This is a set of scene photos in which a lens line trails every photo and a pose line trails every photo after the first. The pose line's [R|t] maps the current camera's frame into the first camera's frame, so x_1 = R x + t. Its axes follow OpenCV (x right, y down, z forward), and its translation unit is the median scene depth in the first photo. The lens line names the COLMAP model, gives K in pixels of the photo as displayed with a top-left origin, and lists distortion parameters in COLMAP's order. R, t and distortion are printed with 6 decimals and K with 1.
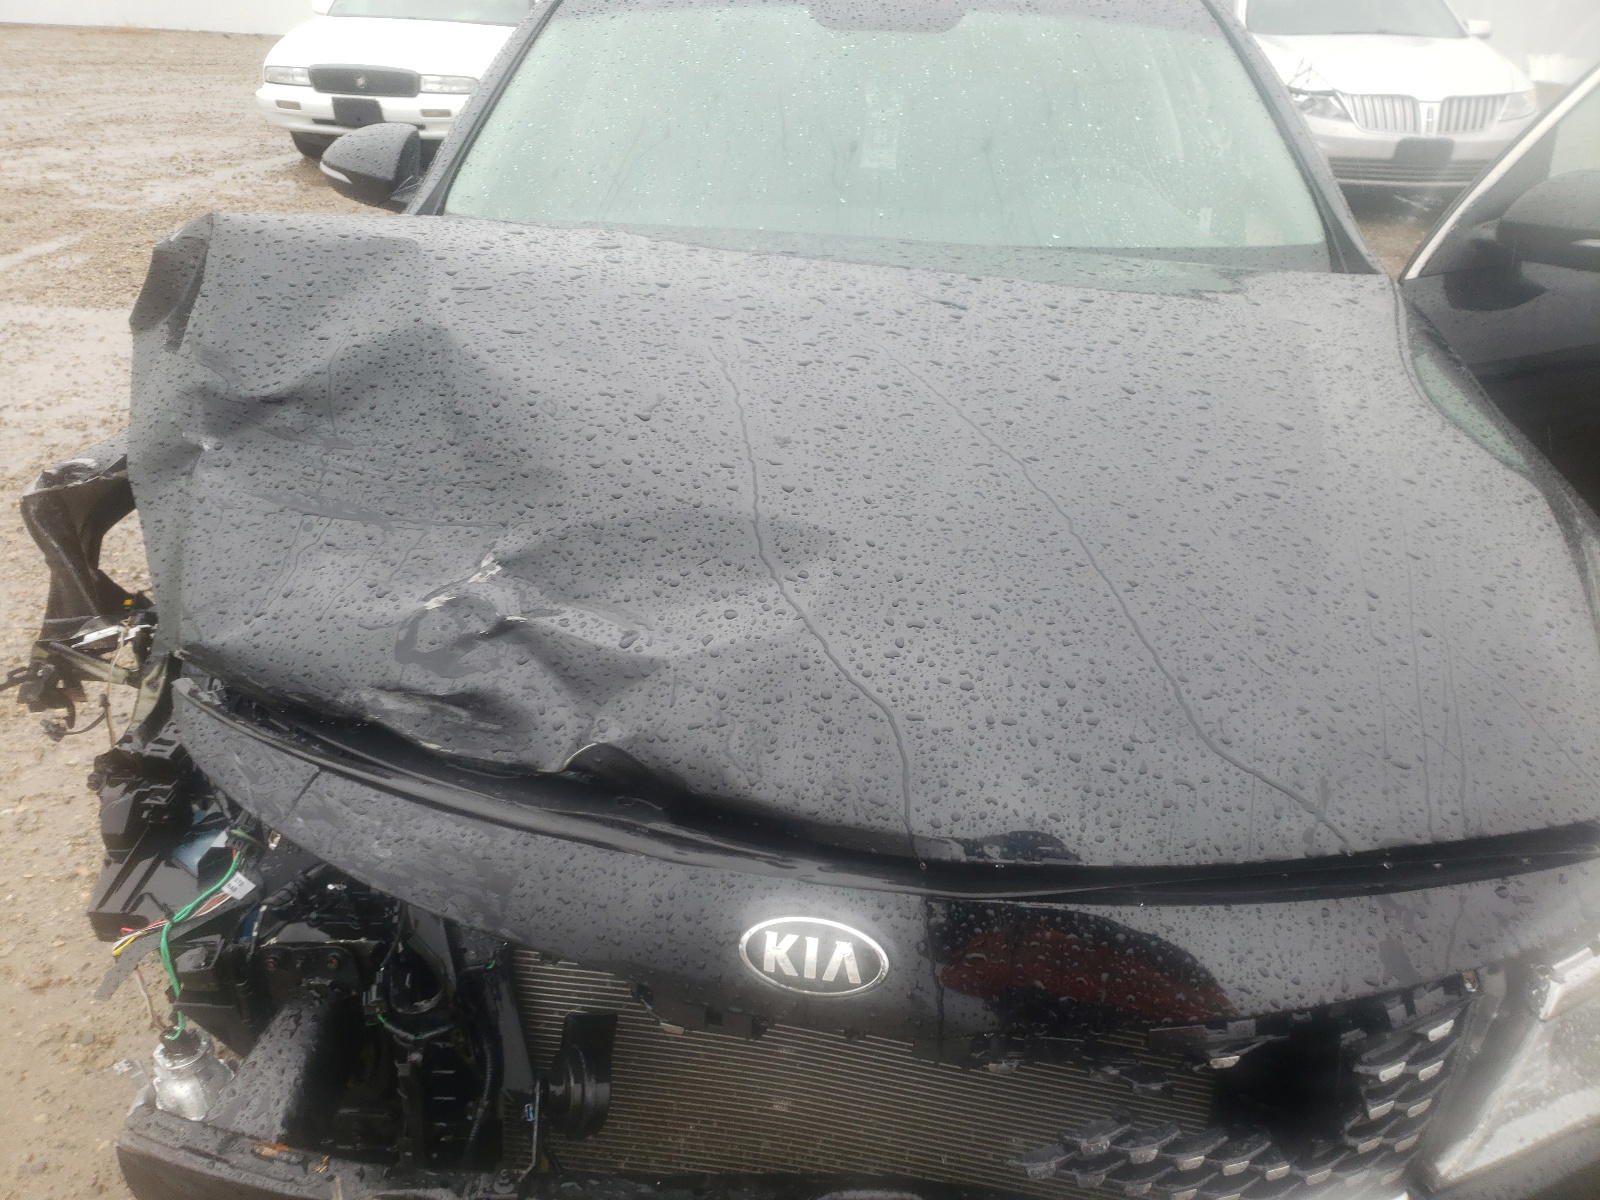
lens RADIAL K [[1100.6, 0, 806.9], [0, 1100.6, 597.2], [0, 0, 1]] dist [-0.009342, 0.037407]
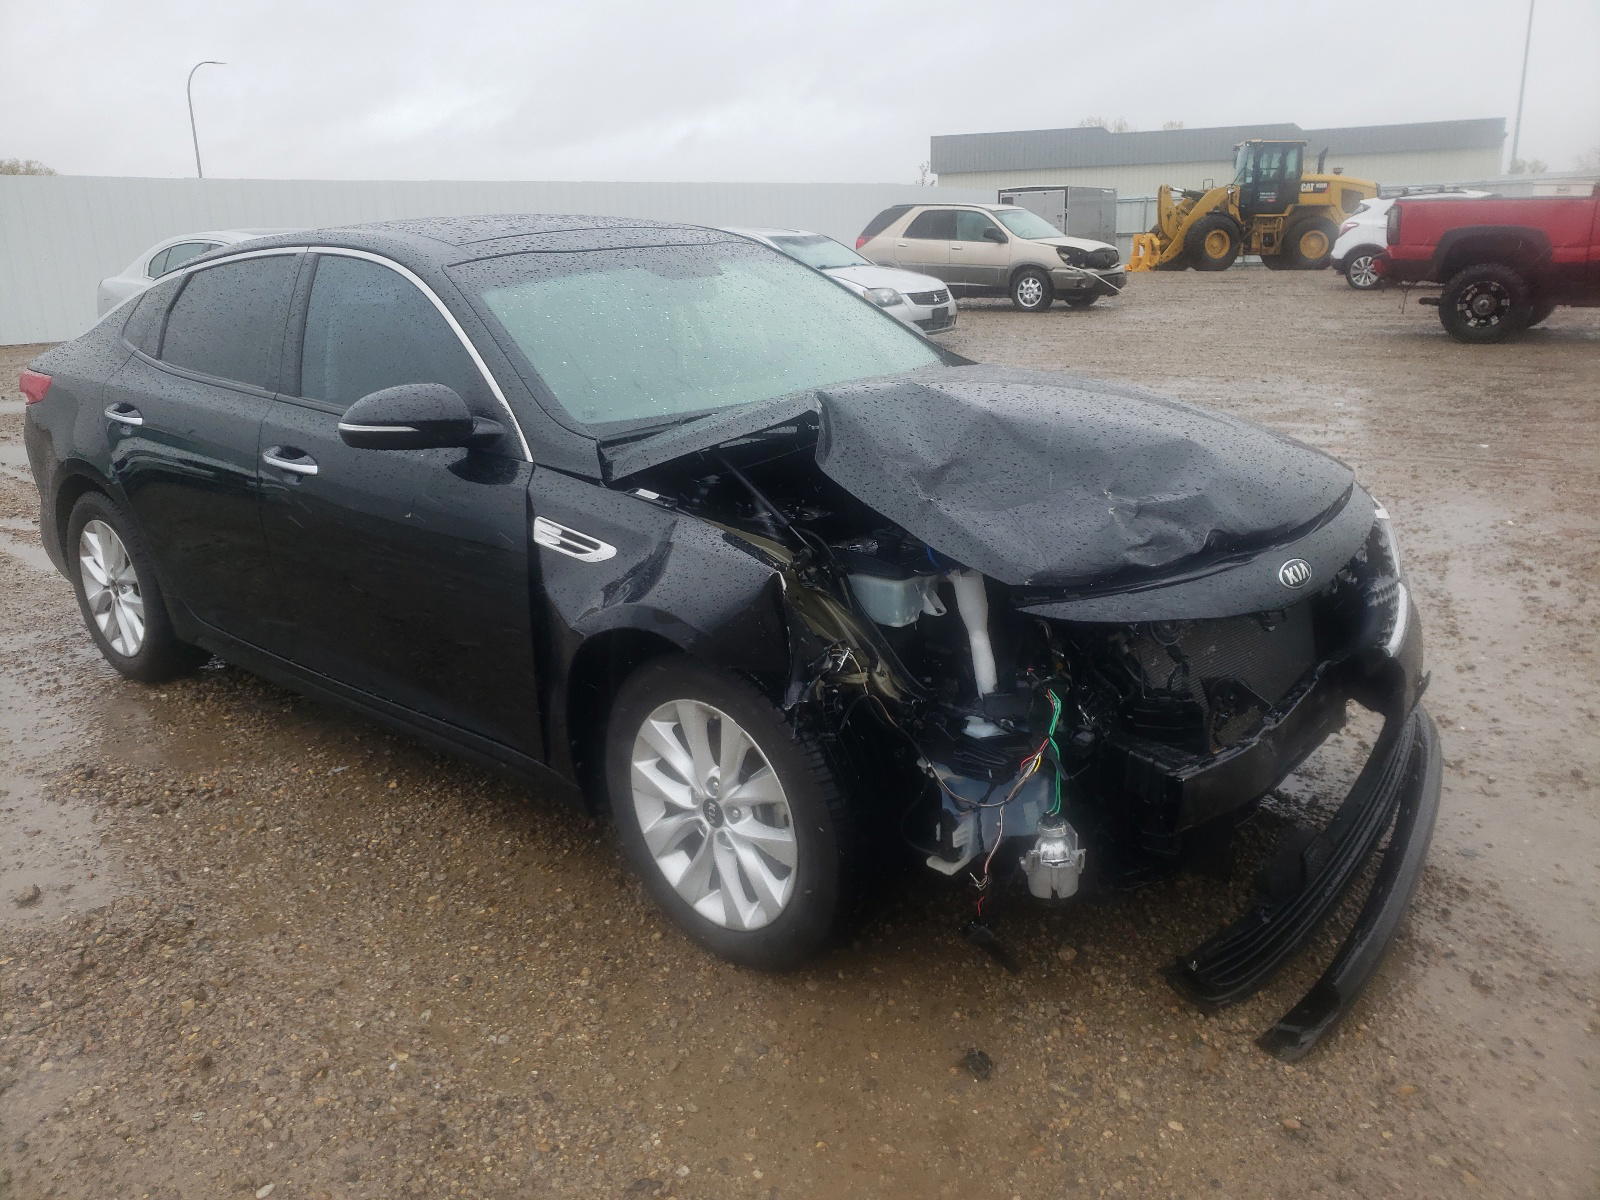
lens RADIAL K [[1100.6, 0, 806.9], [0, 1100.6, 597.2], [0, 0, 1]] dist [-0.009342, 0.037407]
pose [[0.651867, -0.303432, 0.694981, -2.285090], [0.428944, 0.903296, -0.007950, -0.081891], [-0.625361, 0.303290, 0.718984, -0.104206]]
